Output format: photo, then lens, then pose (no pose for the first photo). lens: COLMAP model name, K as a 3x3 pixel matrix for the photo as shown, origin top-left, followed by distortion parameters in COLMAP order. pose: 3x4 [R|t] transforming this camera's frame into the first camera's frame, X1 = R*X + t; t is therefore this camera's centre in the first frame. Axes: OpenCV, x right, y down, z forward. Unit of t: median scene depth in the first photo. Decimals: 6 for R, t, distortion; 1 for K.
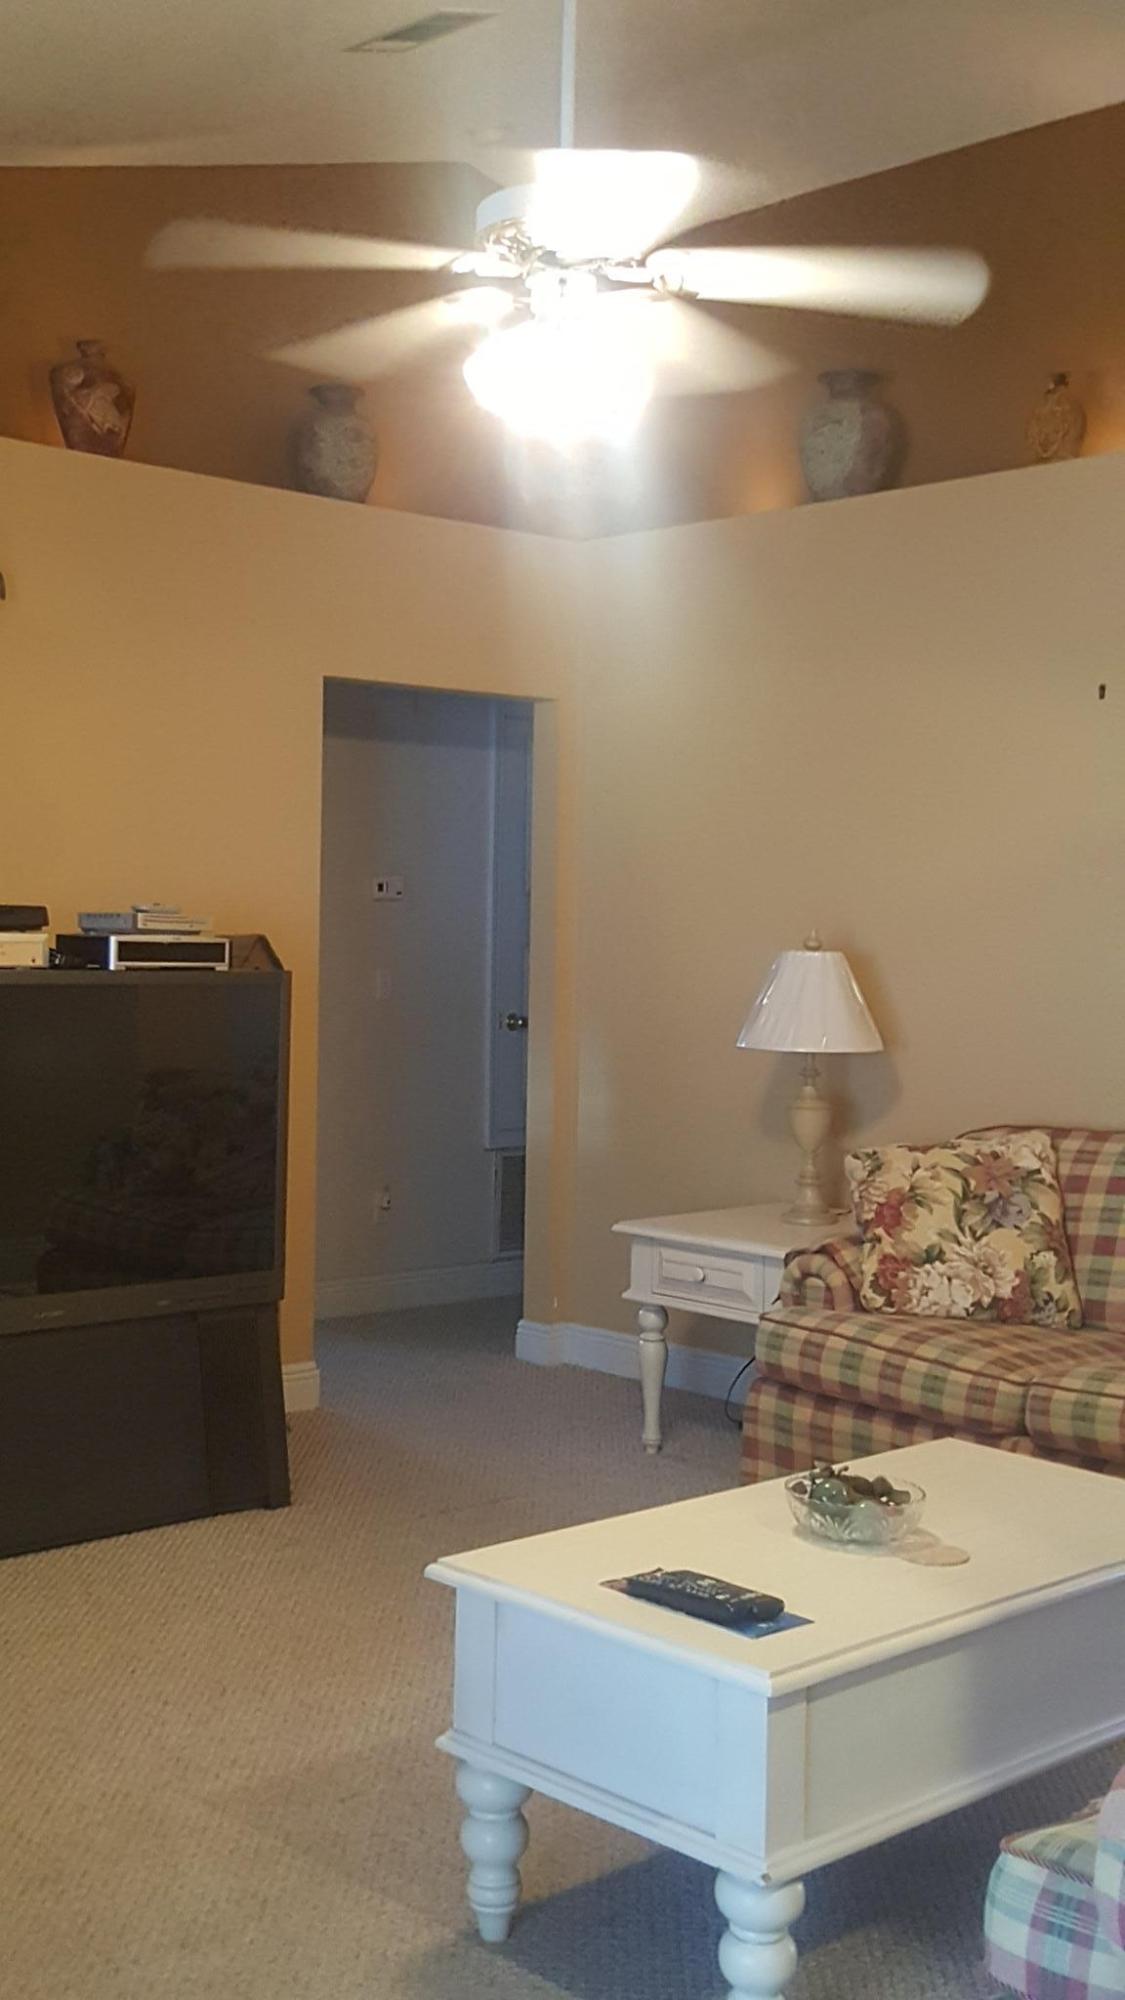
lens RADIAL K [[2251.5, 0, 521.2], [0, 2251.5, 966.7], [0, 0, 1]] dist [0.243681, -0.565004]
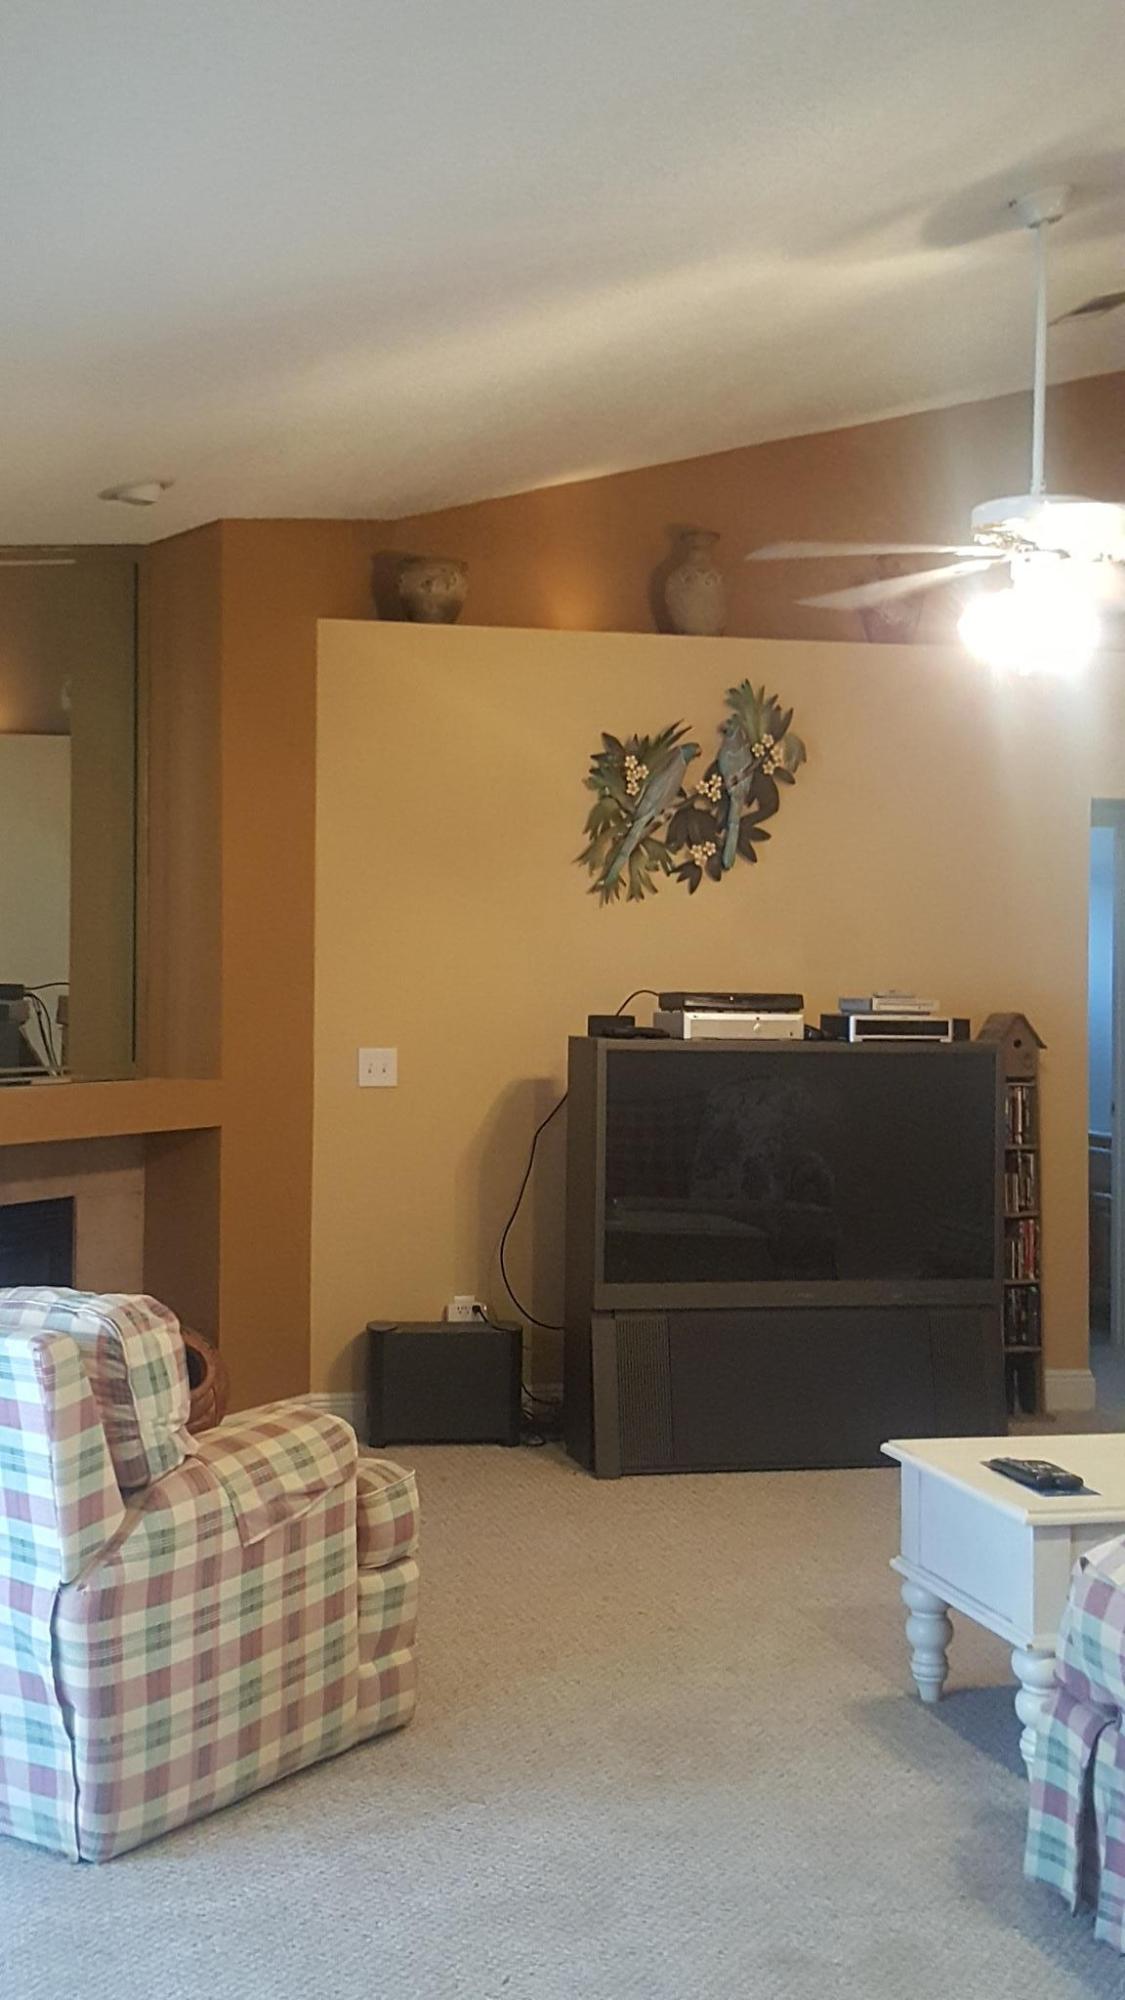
lens RADIAL K [[2251.5, 0, 521.2], [0, 2251.5, 966.7], [0, 0, 1]] dist [0.243681, -0.565004]
pose [[0.879383, -0.012317, -0.475956, 0.289056], [-0.001328, 0.999598, -0.028321, -0.004711], [0.476113, 0.025537, 0.879013, -0.269538]]
